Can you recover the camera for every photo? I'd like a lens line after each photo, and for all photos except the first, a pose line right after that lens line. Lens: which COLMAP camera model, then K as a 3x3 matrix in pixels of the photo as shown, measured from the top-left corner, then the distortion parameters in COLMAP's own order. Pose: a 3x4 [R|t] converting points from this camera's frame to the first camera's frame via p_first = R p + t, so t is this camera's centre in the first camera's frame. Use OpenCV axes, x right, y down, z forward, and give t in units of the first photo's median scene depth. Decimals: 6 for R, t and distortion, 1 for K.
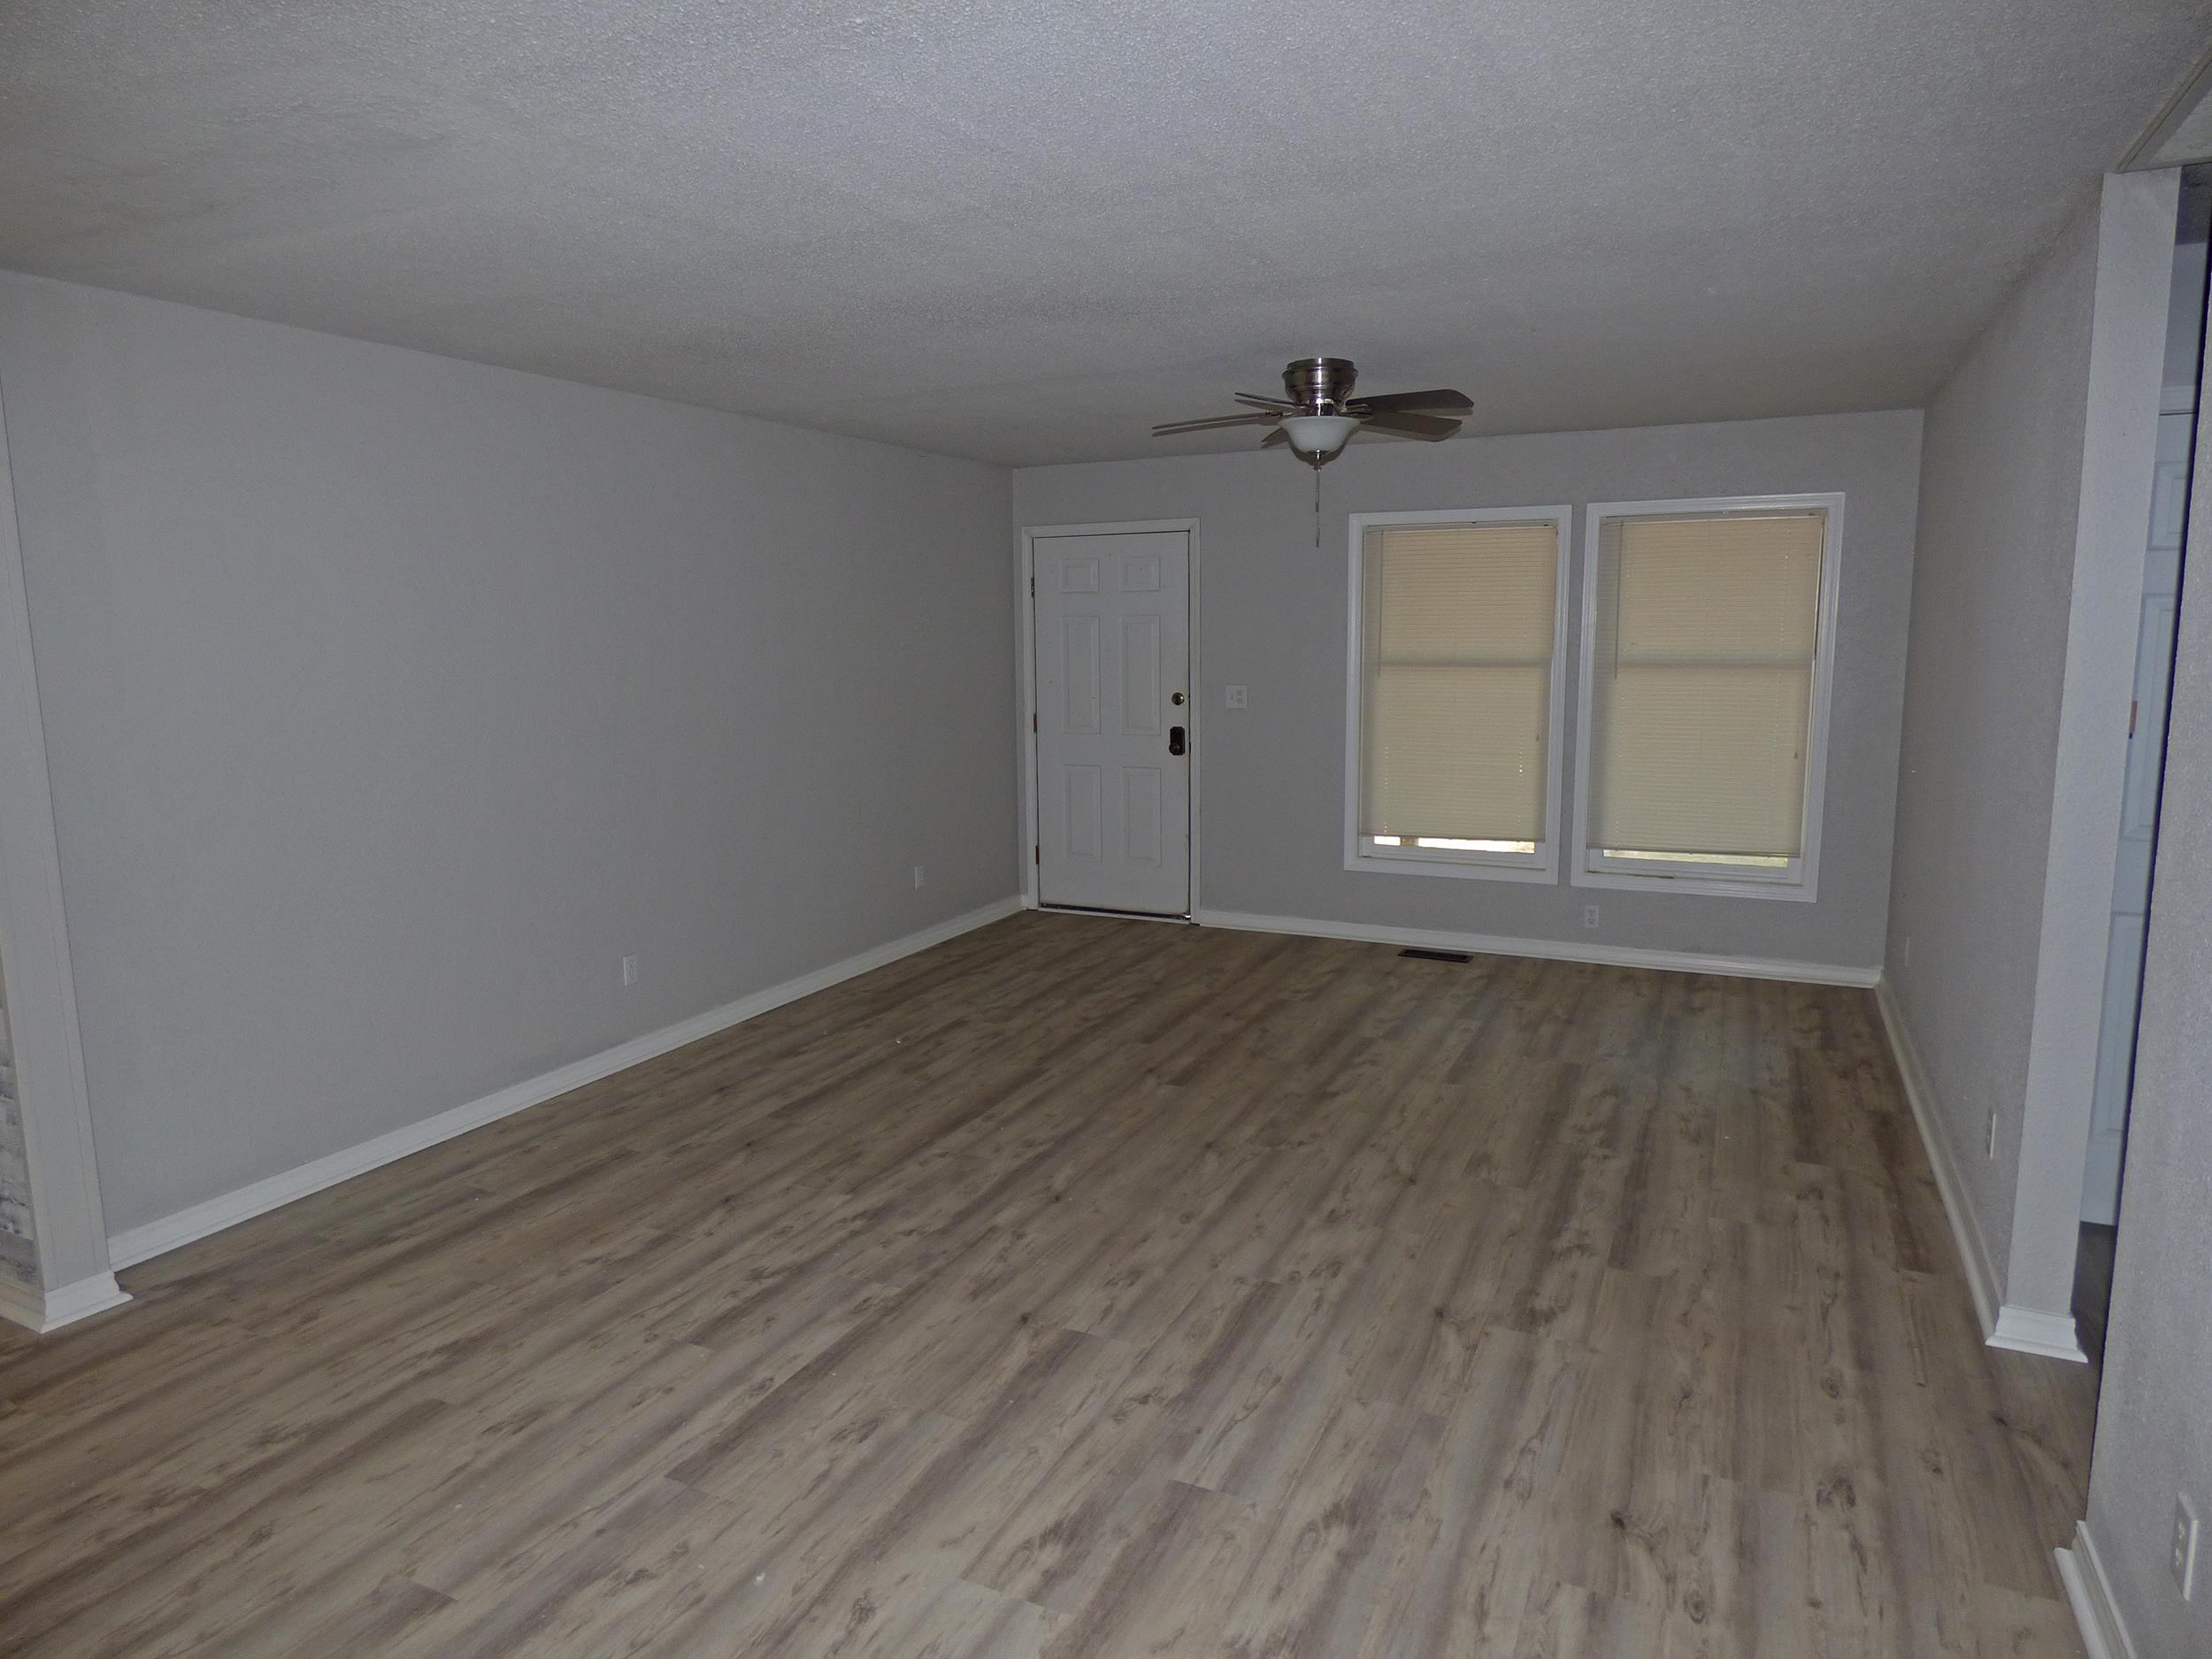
lens RADIAL K [[1358.4, 0, 1106.0], [0, 1358.4, 829.5], [0, 0, 1]] dist [-0.006853, -0.002025]
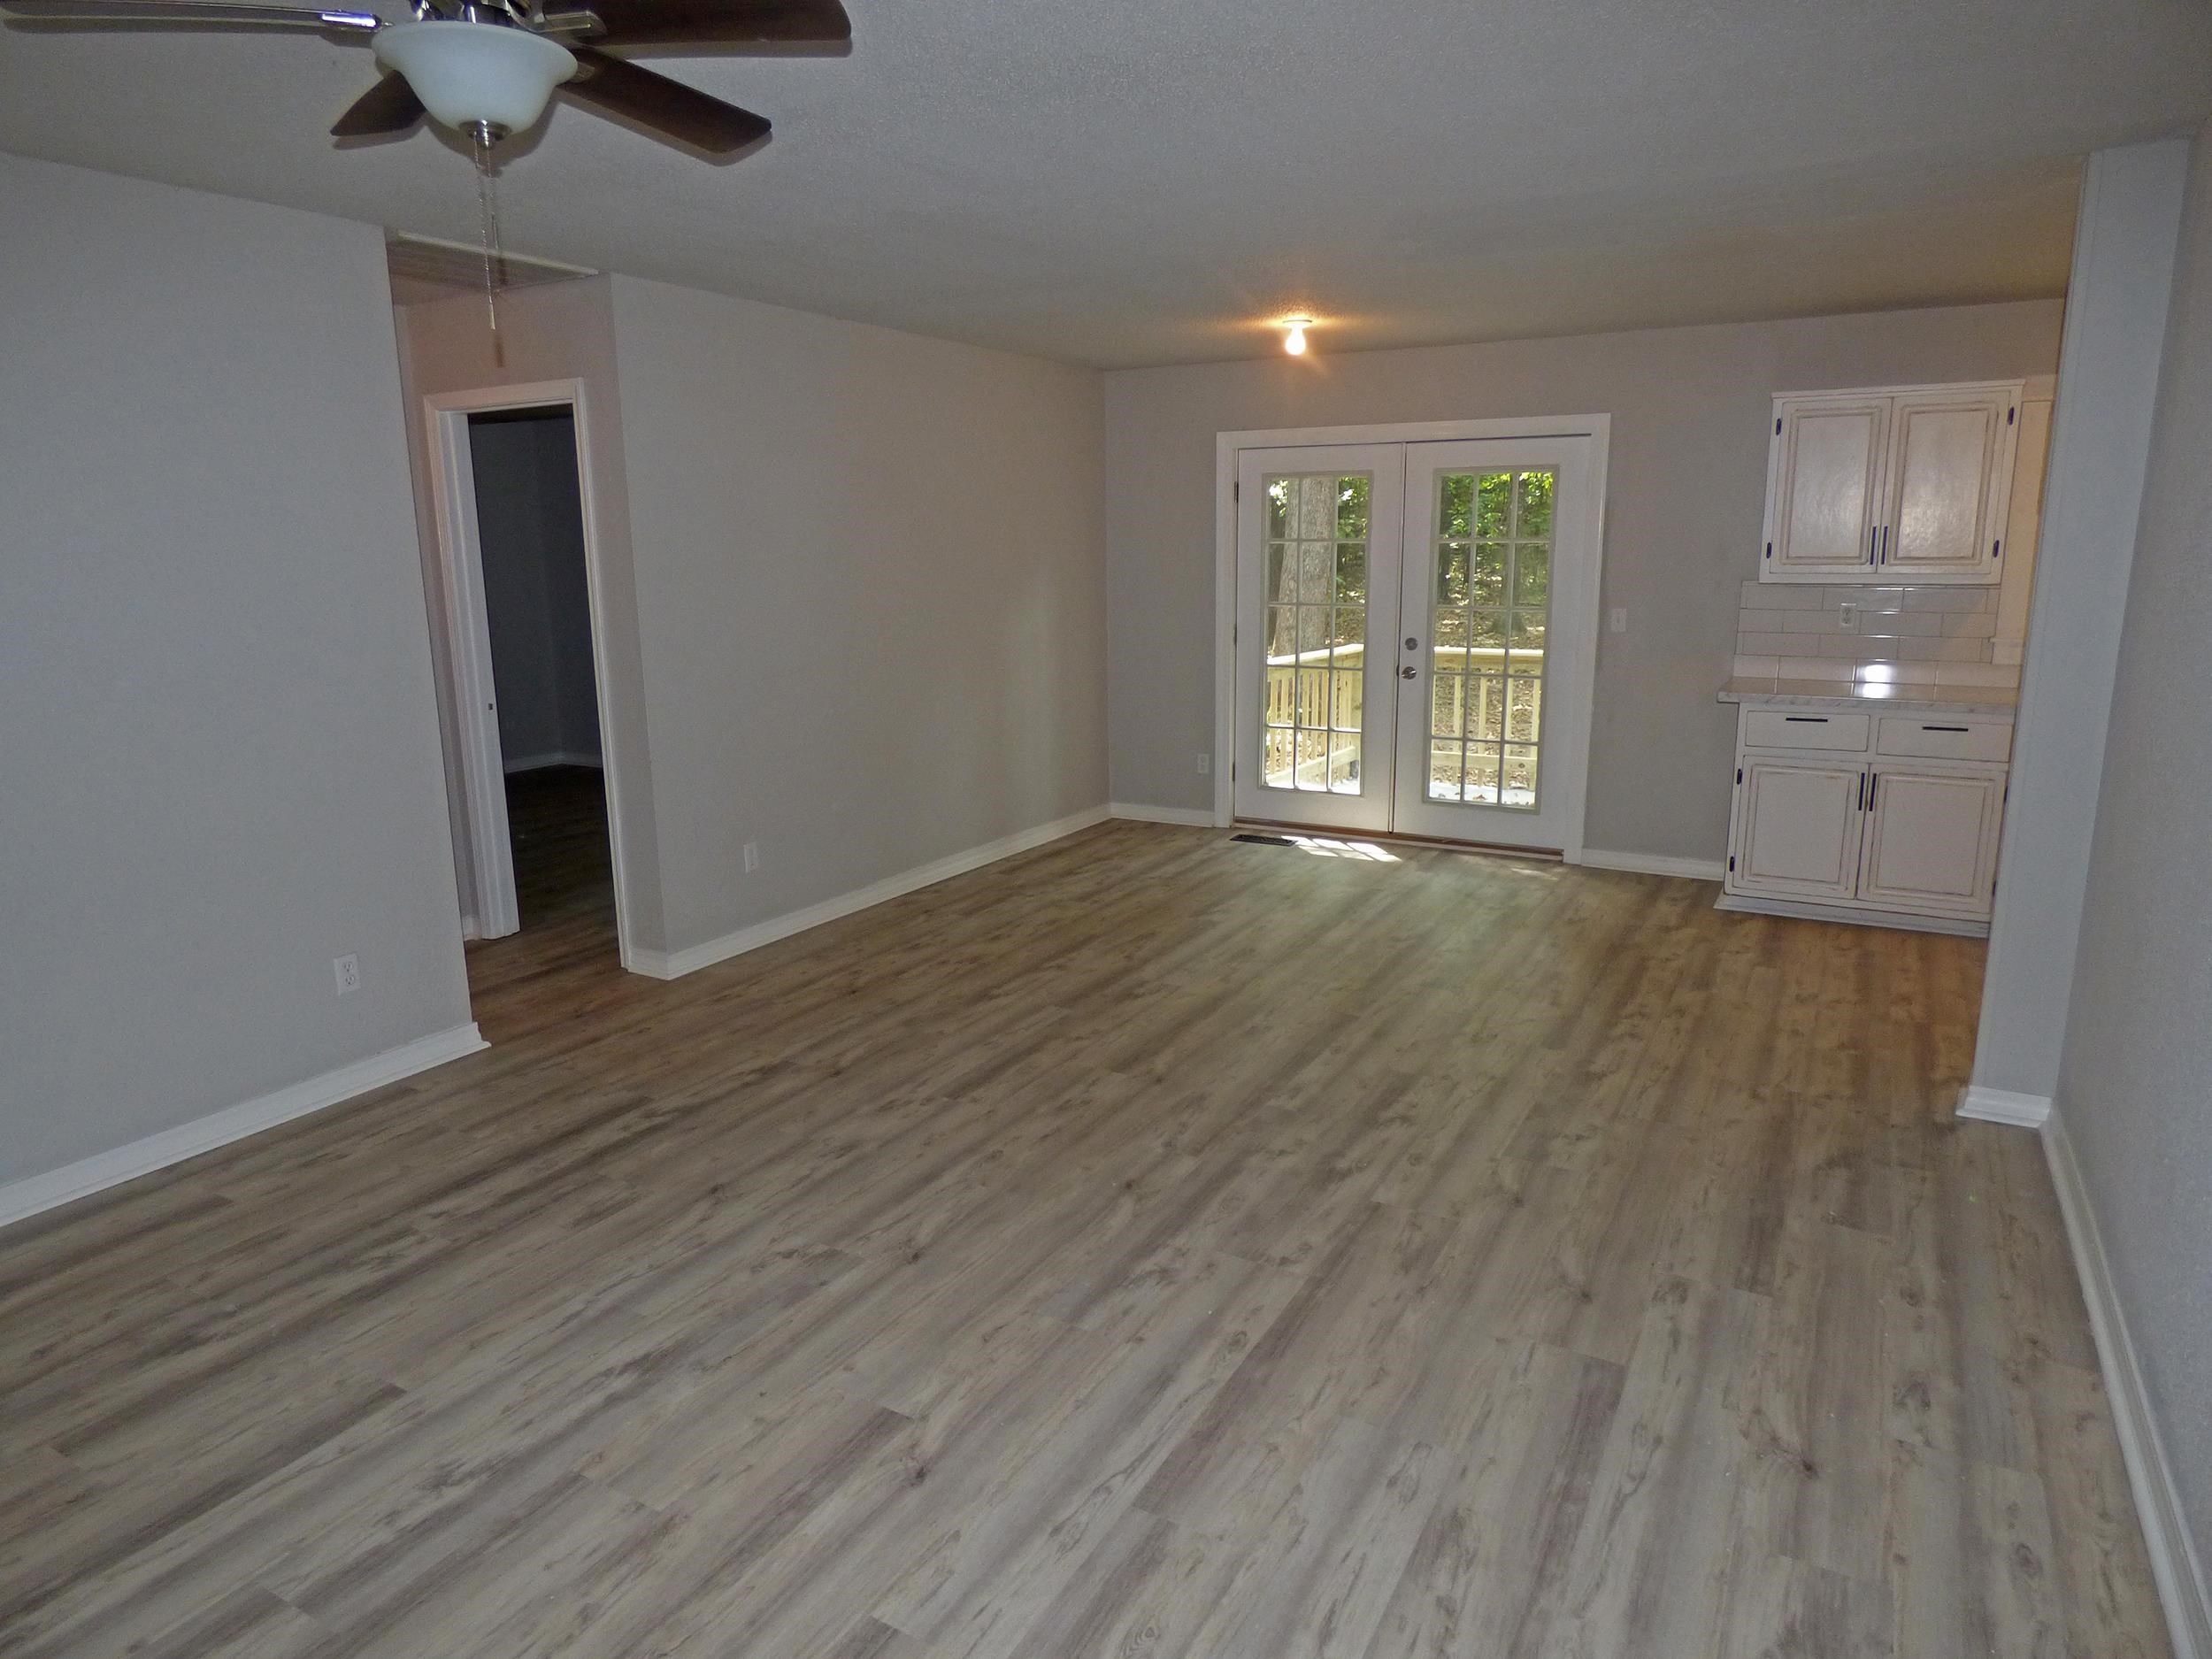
lens RADIAL K [[1358.4, 0, 1106.0], [0, 1358.4, 829.5], [0, 0, 1]] dist [-0.006853, -0.002025]
pose [[-0.997344, 0.007063, 0.072497, -0.094022], [0.032072, 0.936193, 0.350019, -0.273351], [-0.065399, 0.351414, -0.933933, 1.895118]]
